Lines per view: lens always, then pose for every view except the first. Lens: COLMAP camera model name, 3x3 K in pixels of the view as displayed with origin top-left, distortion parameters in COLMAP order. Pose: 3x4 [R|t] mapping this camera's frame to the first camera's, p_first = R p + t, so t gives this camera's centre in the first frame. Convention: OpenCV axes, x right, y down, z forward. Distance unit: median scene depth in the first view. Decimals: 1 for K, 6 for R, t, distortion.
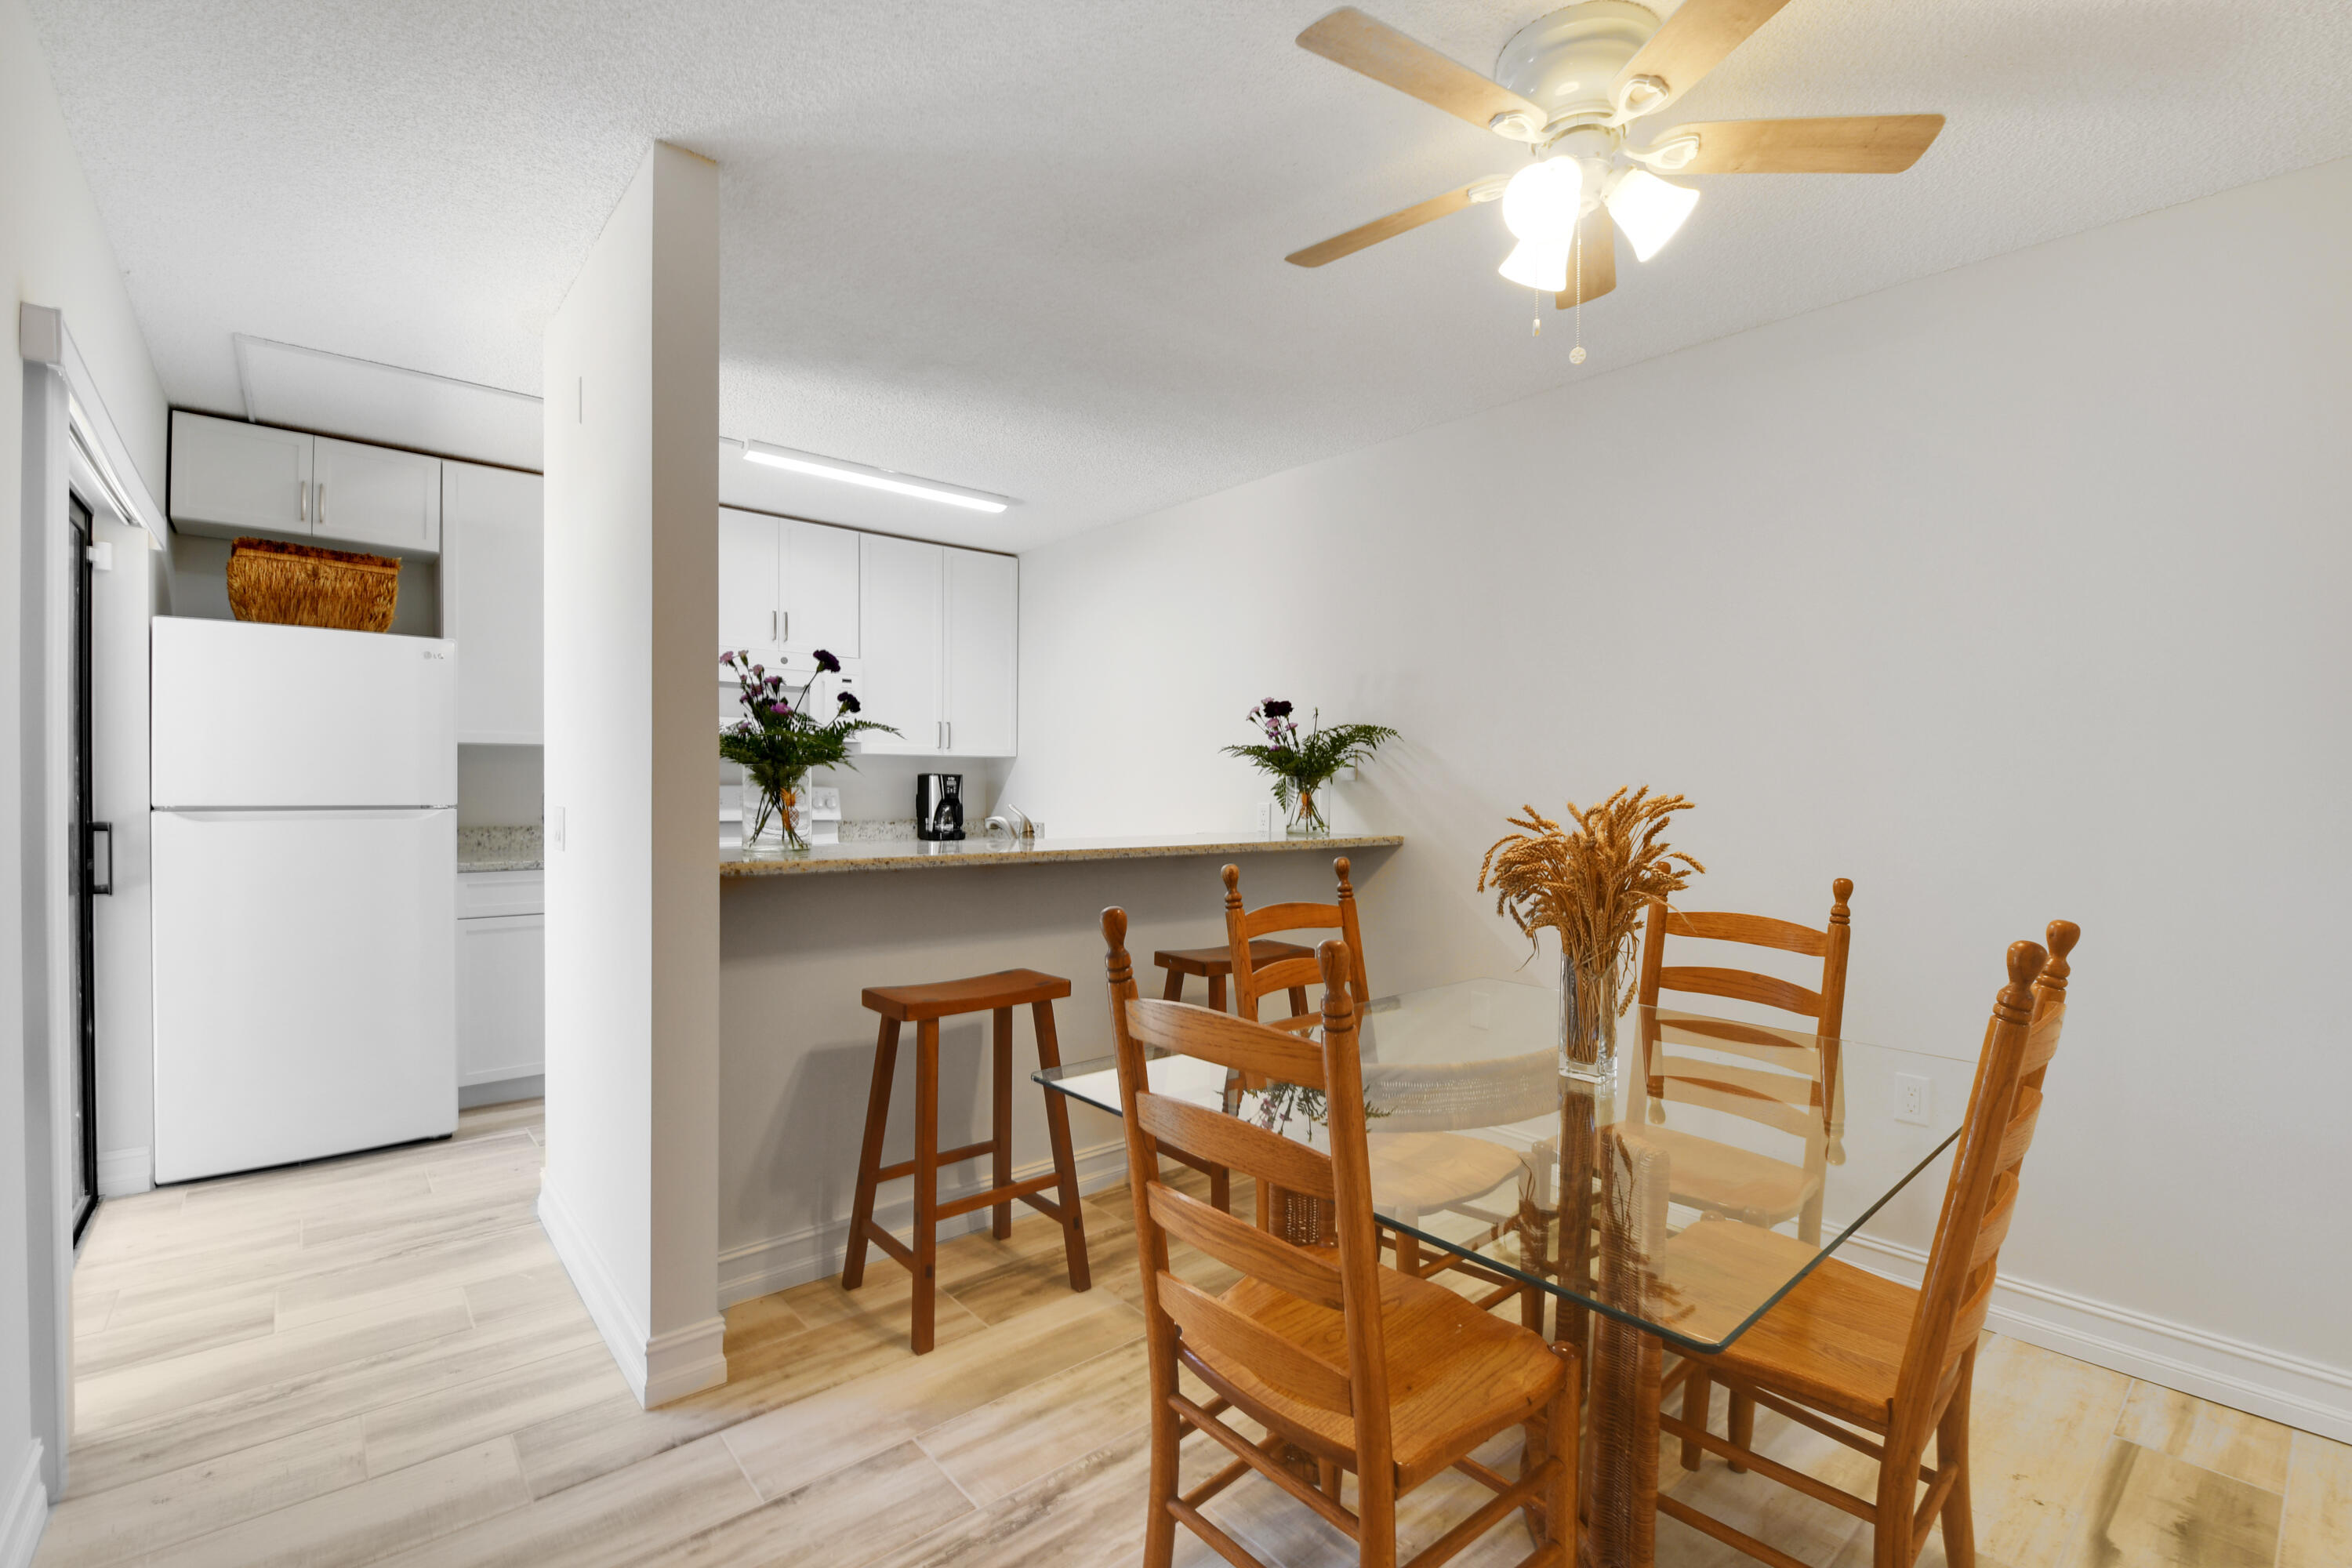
lens RADIAL K [[1052.4, 0, 1175.9], [0, 1052.4, 792.7], [0, 0, 1]] dist [0.000895, -0.011305]
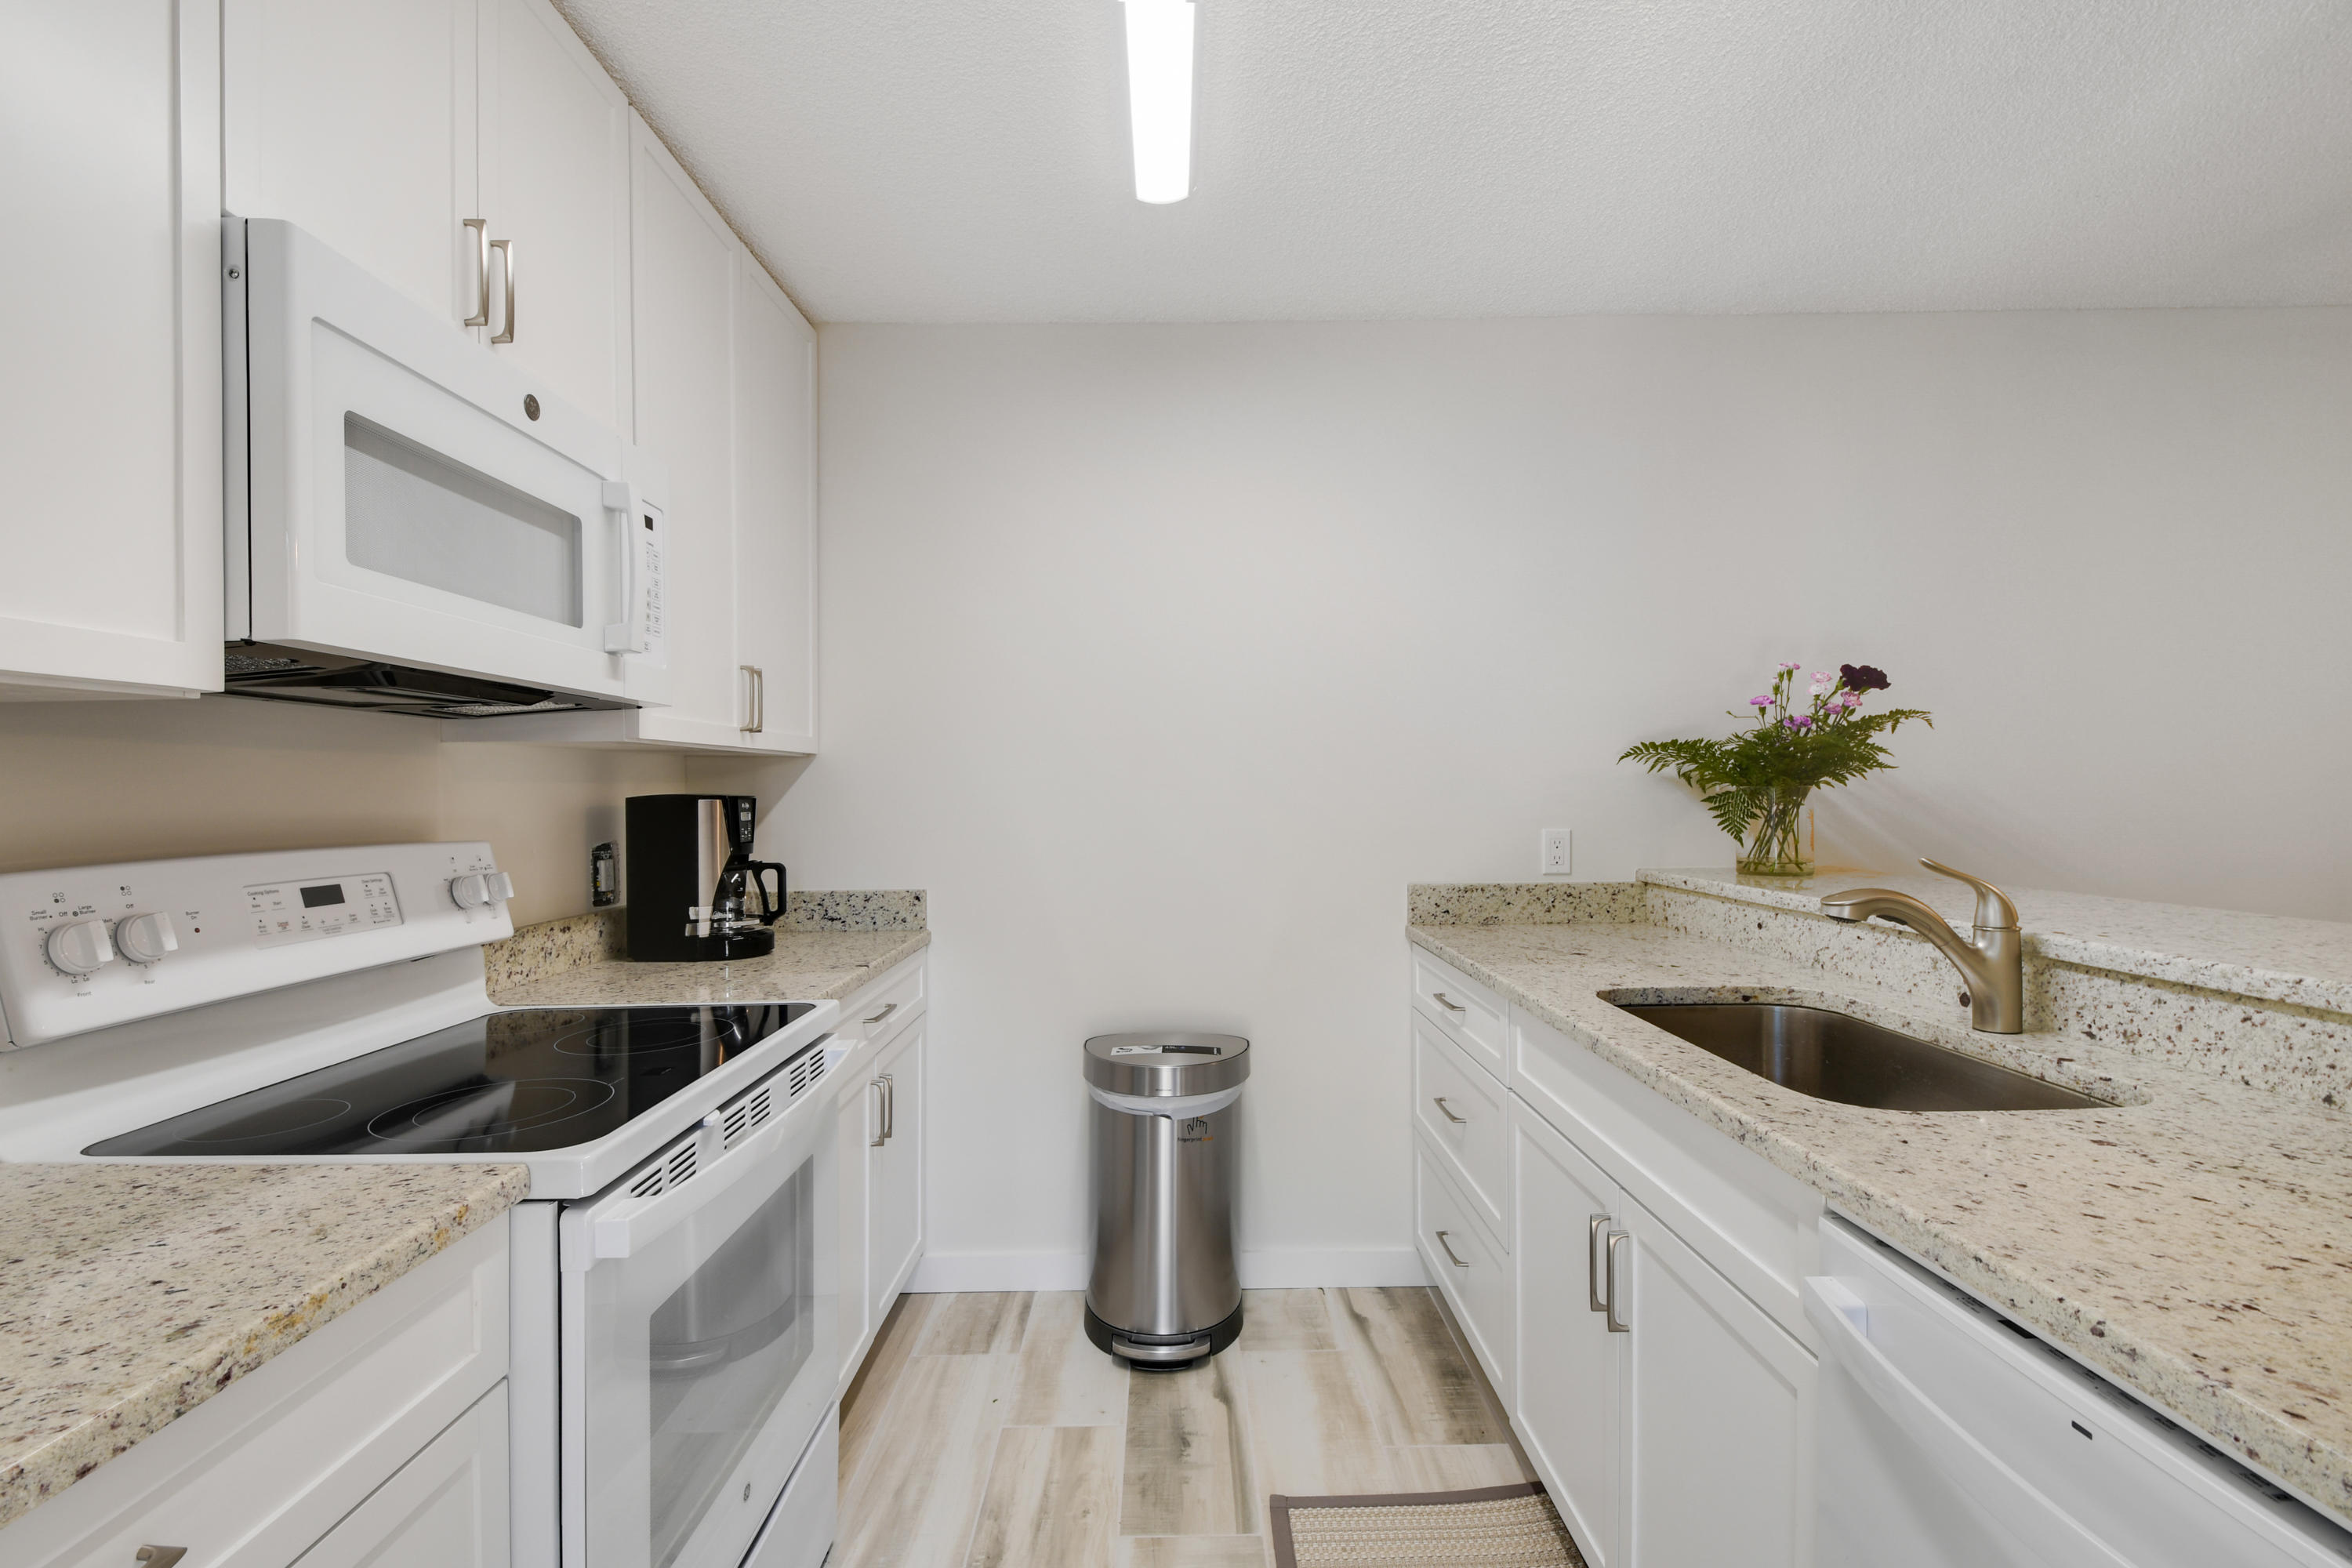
lens RADIAL K [[1052.4, 0, 1193.7], [0, 1052.4, 793.3], [0, 0, 1]] dist [0.000895, -0.011305]
pose [[0.647447, -0.015405, 0.761955, -0.416563], [0.023463, 0.999725, 0.000275, -0.014203], [-0.761750, 0.017700, 0.647630, 0.595872]]
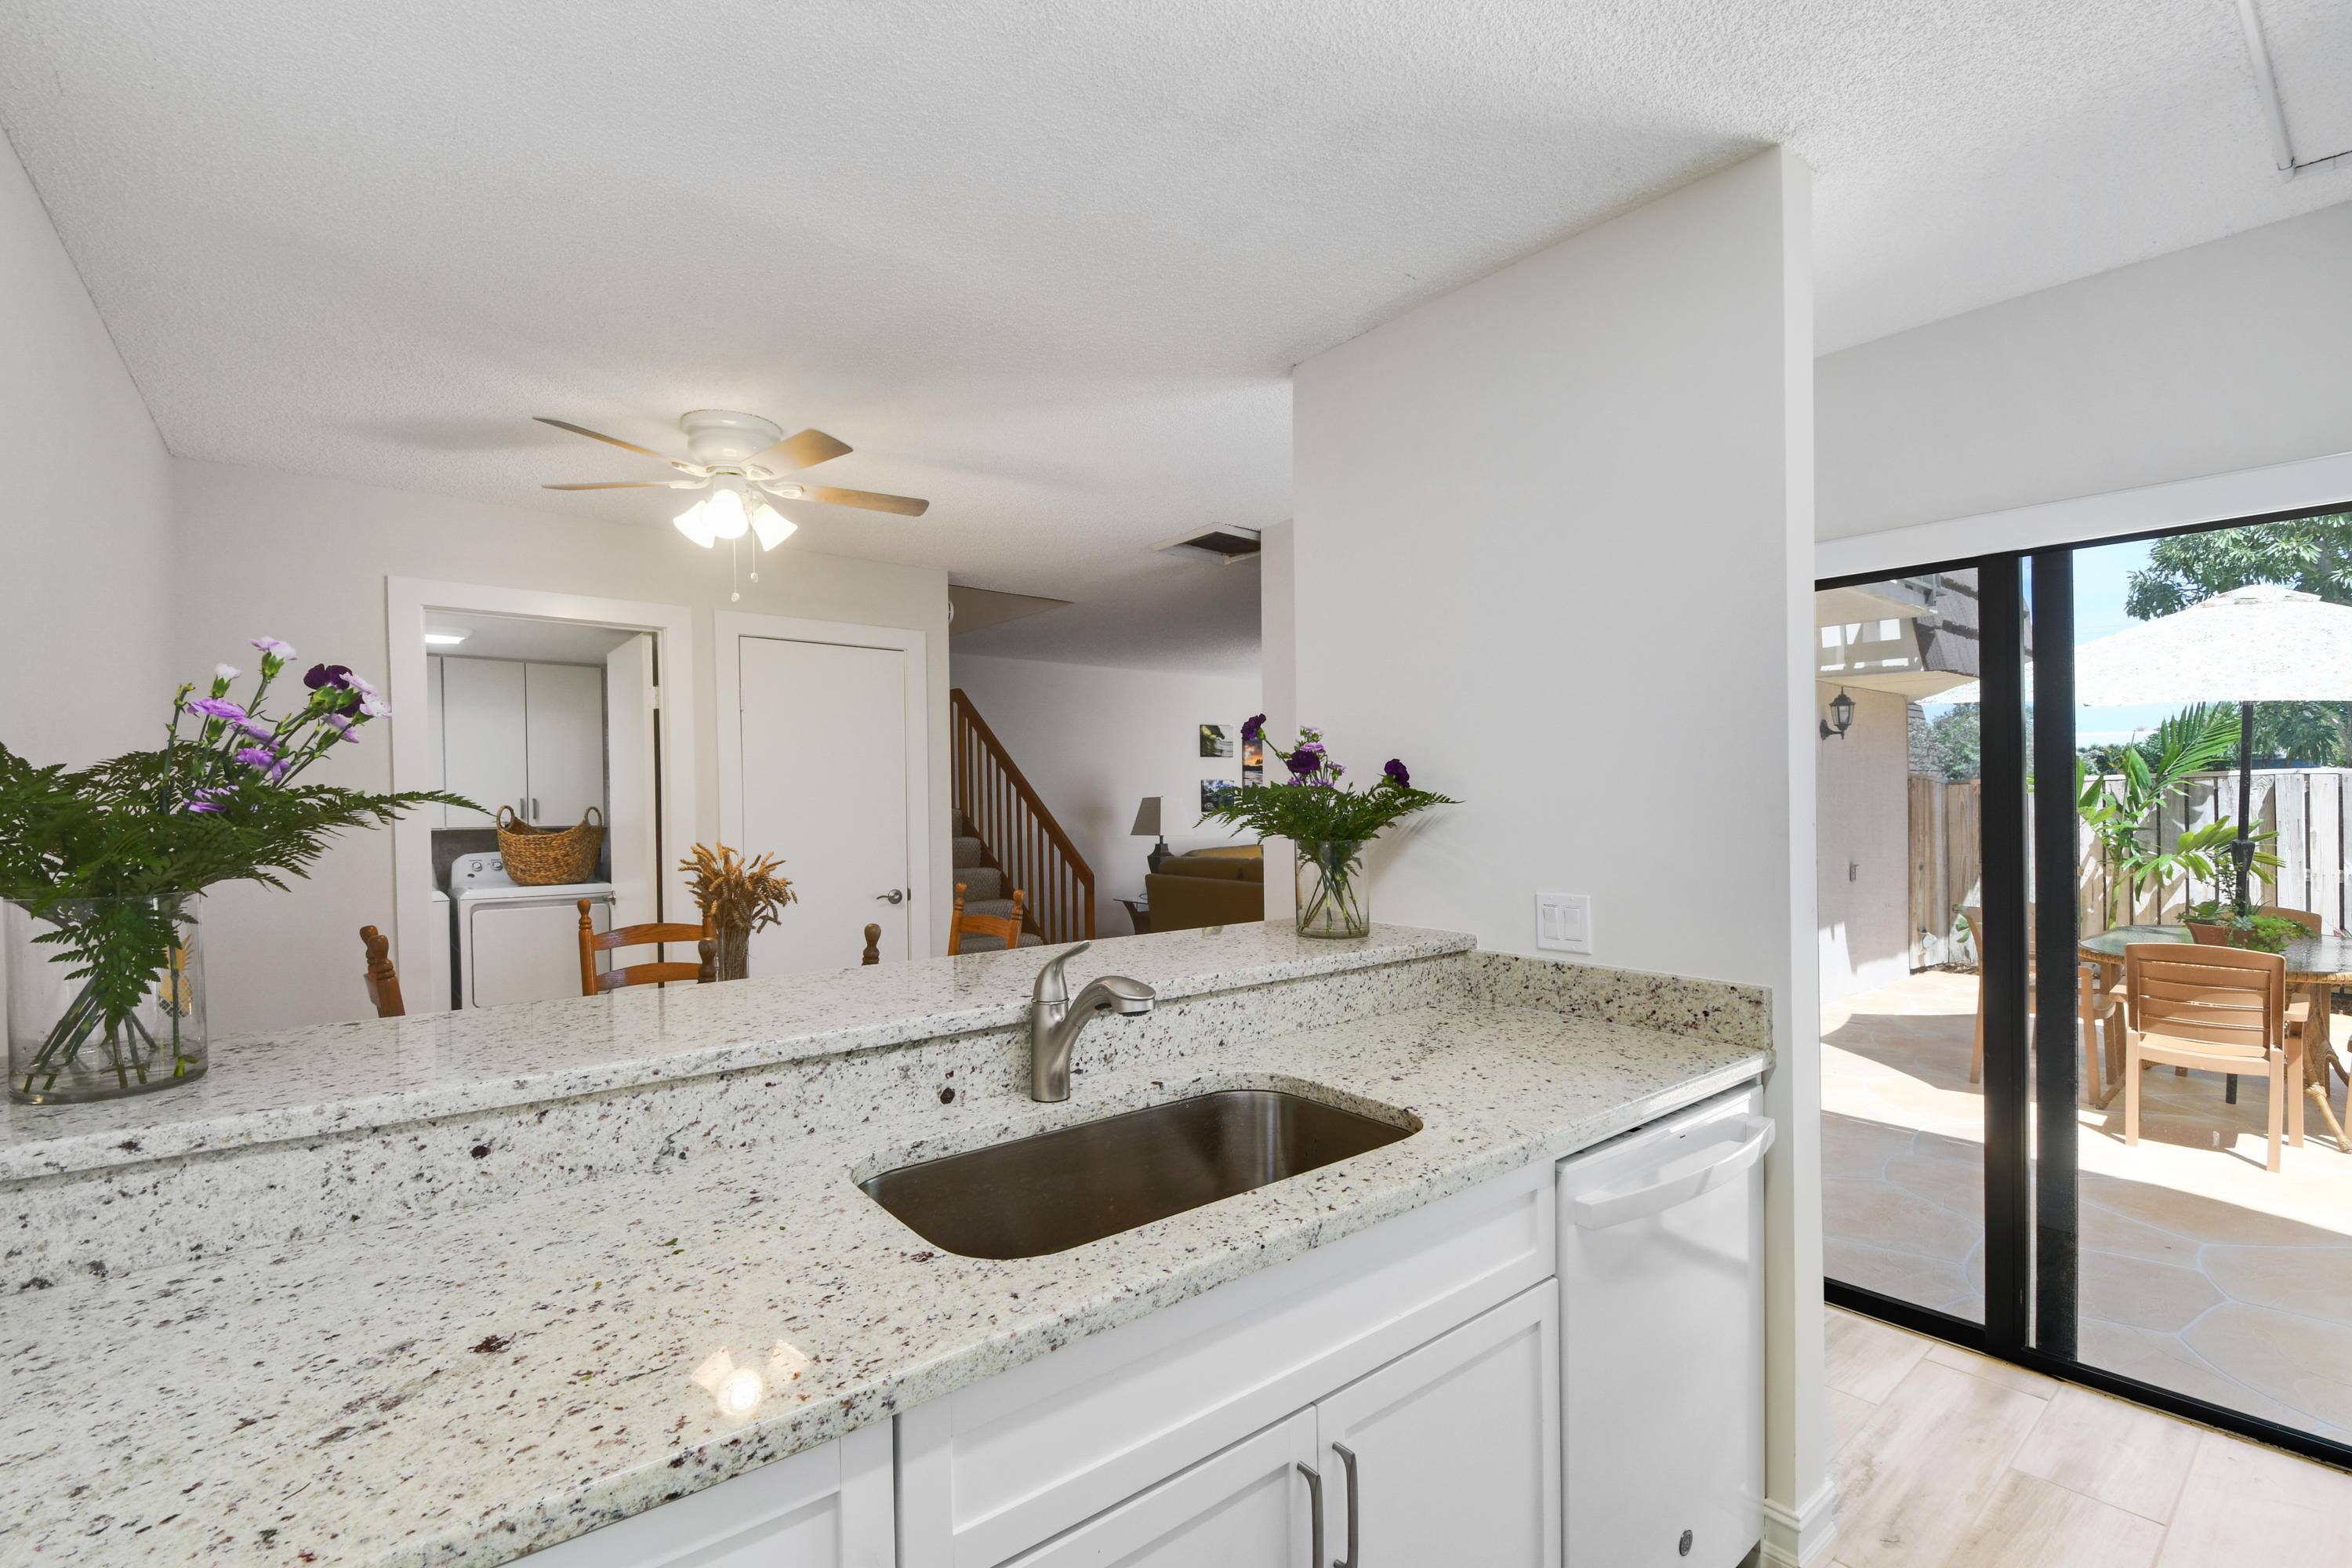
lens RADIAL K [[1052.4, 0, 1162.4], [0, 1052.4, 790.1], [0, 0, 1]] dist [0.000895, -0.011305]
pose [[-0.999184, -0.003210, 0.040252, -0.130724], [-0.003022, 0.999984, 0.004739, -0.032545], [-0.040267, 0.004614, -0.999178, 0.886797]]
